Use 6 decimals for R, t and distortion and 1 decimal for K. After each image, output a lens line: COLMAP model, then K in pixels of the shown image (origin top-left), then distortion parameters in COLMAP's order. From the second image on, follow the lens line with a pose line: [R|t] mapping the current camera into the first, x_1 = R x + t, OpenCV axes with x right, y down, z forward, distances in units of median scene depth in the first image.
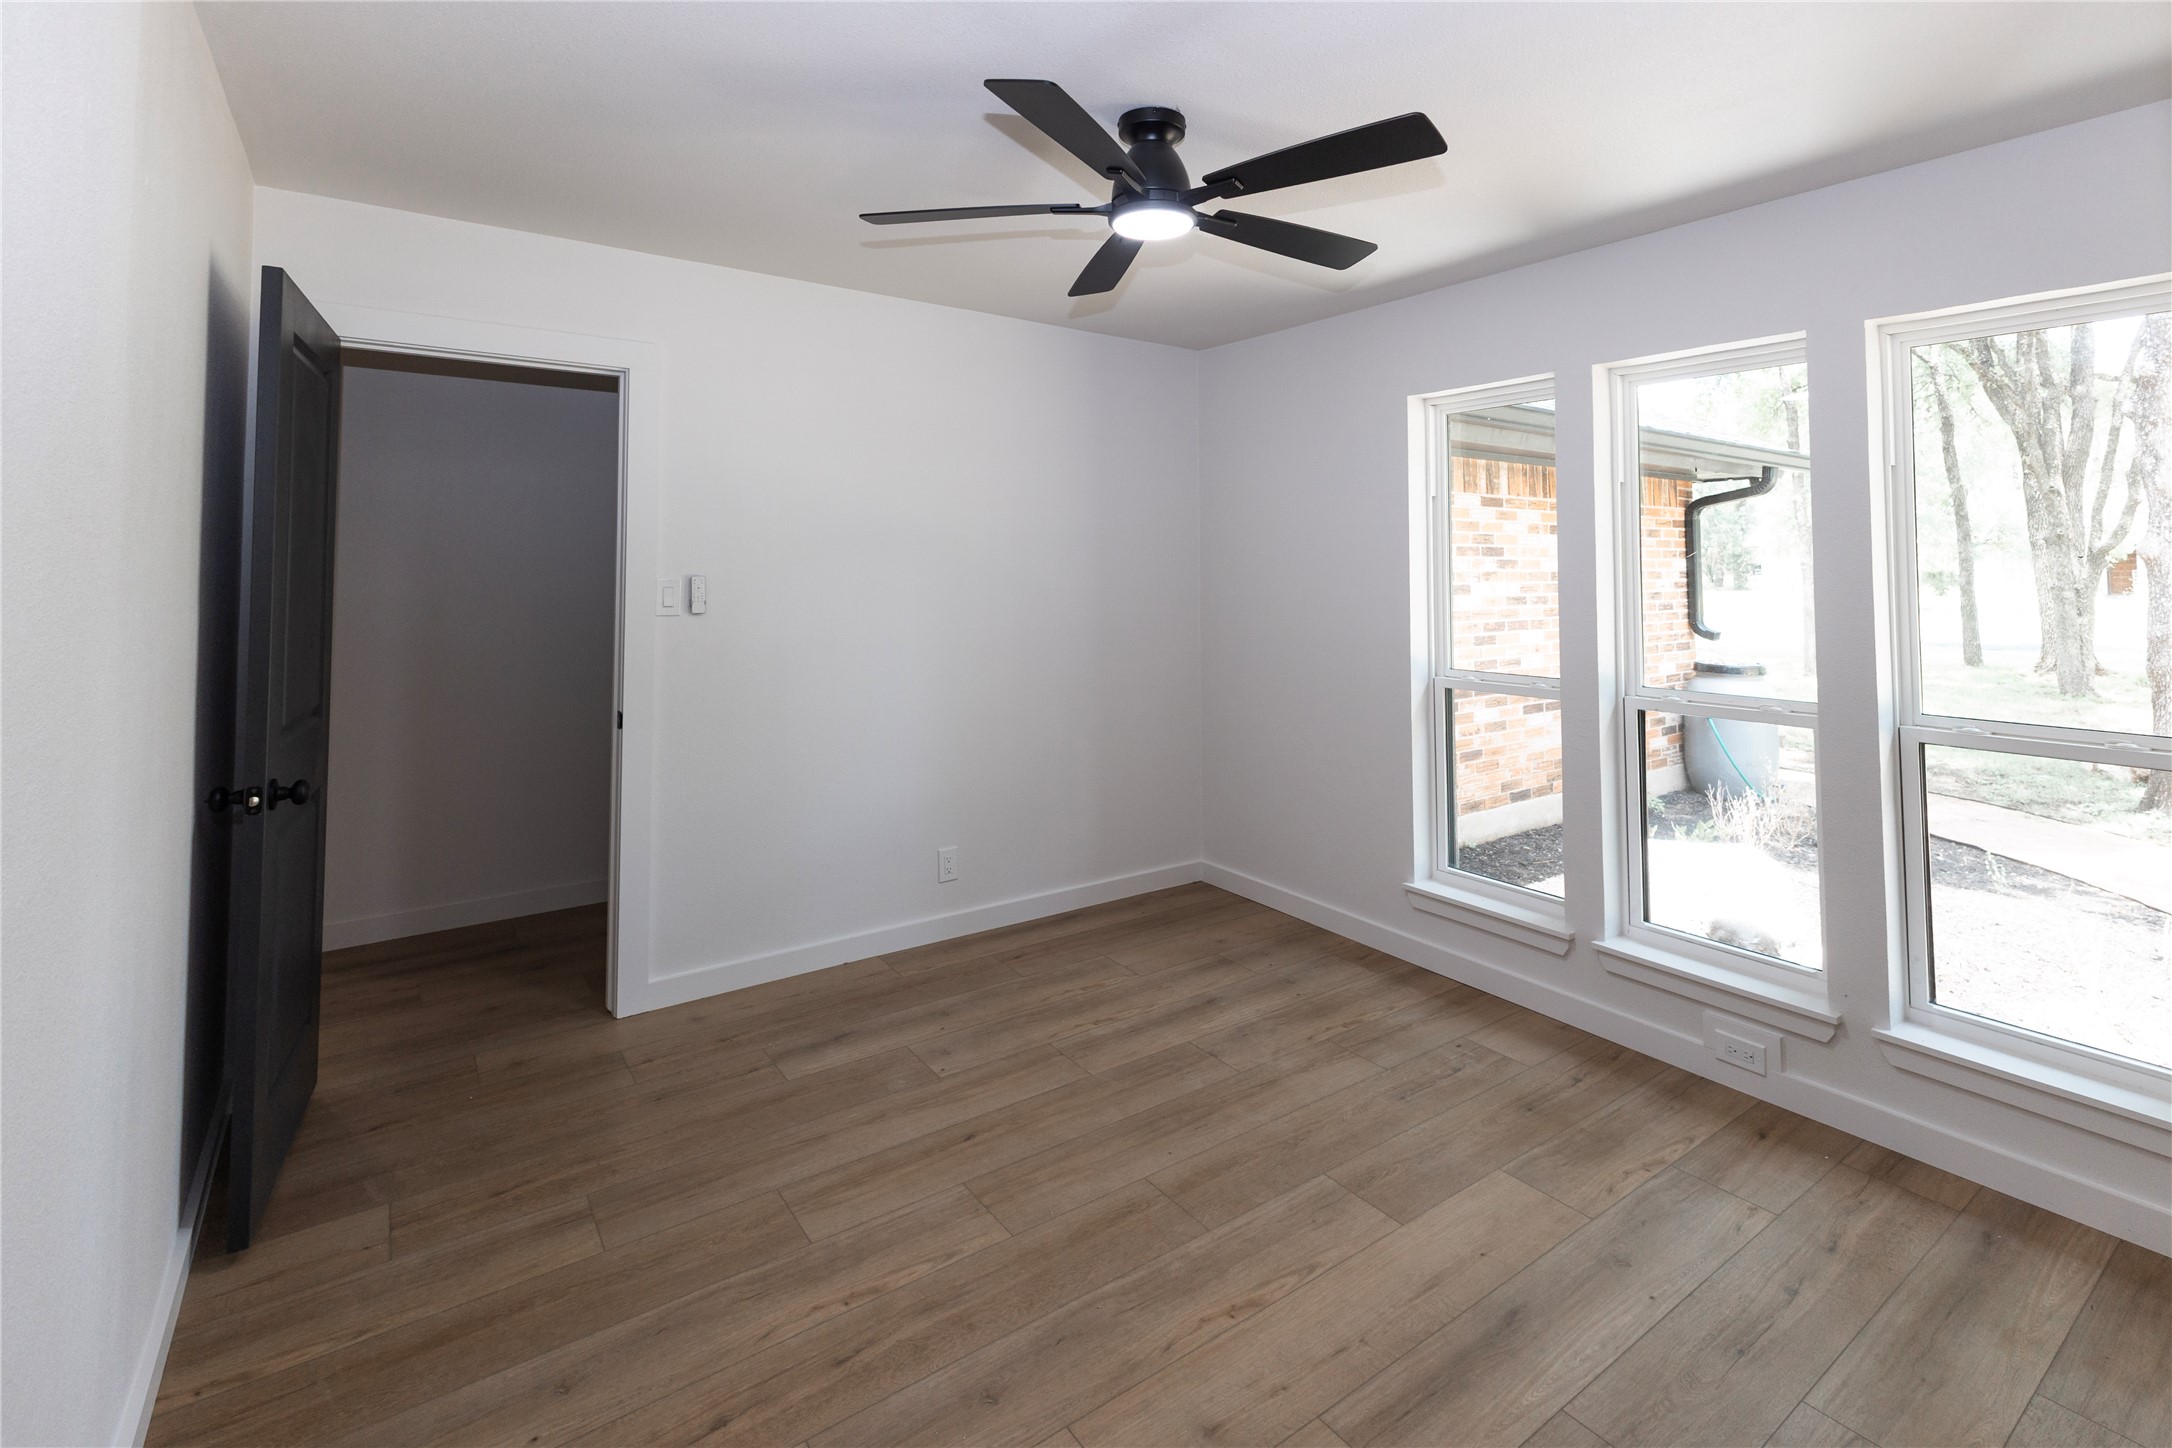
lens RADIAL K [[934.7, 0, 1089.6], [0, 934.7, 719.1], [0, 0, 1]] dist [-0.000409, 0.000240]
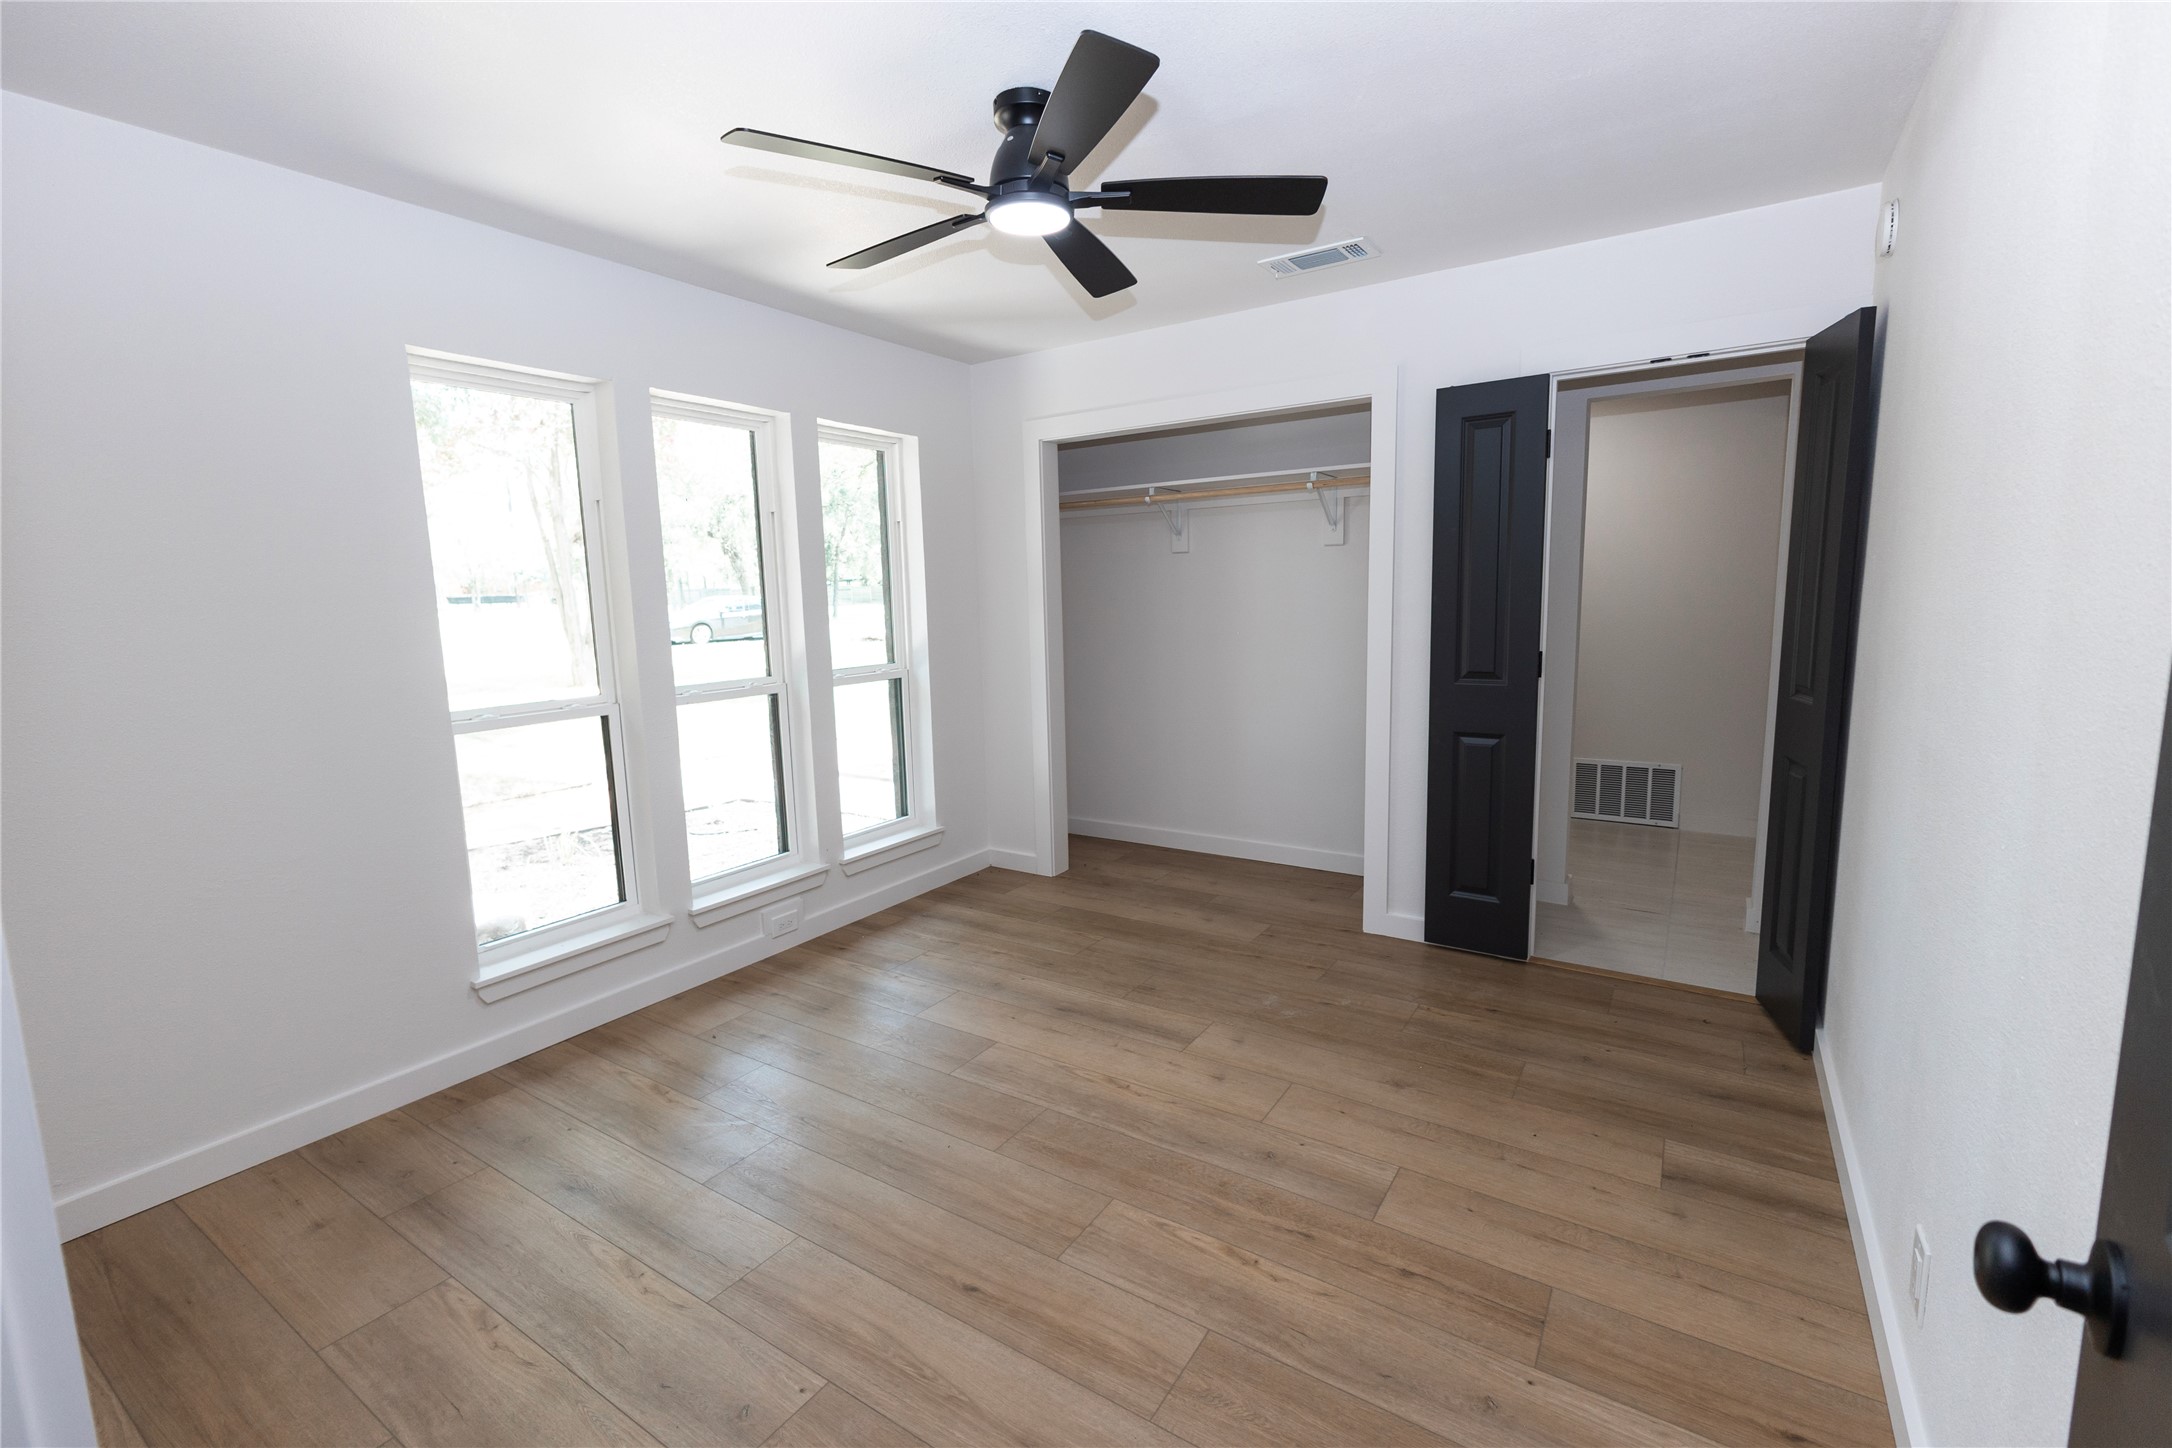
lens RADIAL K [[934.7, 0, 1089.6], [0, 934.7, 719.1], [0, 0, 1]] dist [-0.000409, 0.000240]
pose [[-0.348257, -0.123242, 0.929262, -1.075942], [0.167776, 0.967118, 0.191140, -0.202172], [-0.922262, 0.222474, -0.316128, 1.335262]]
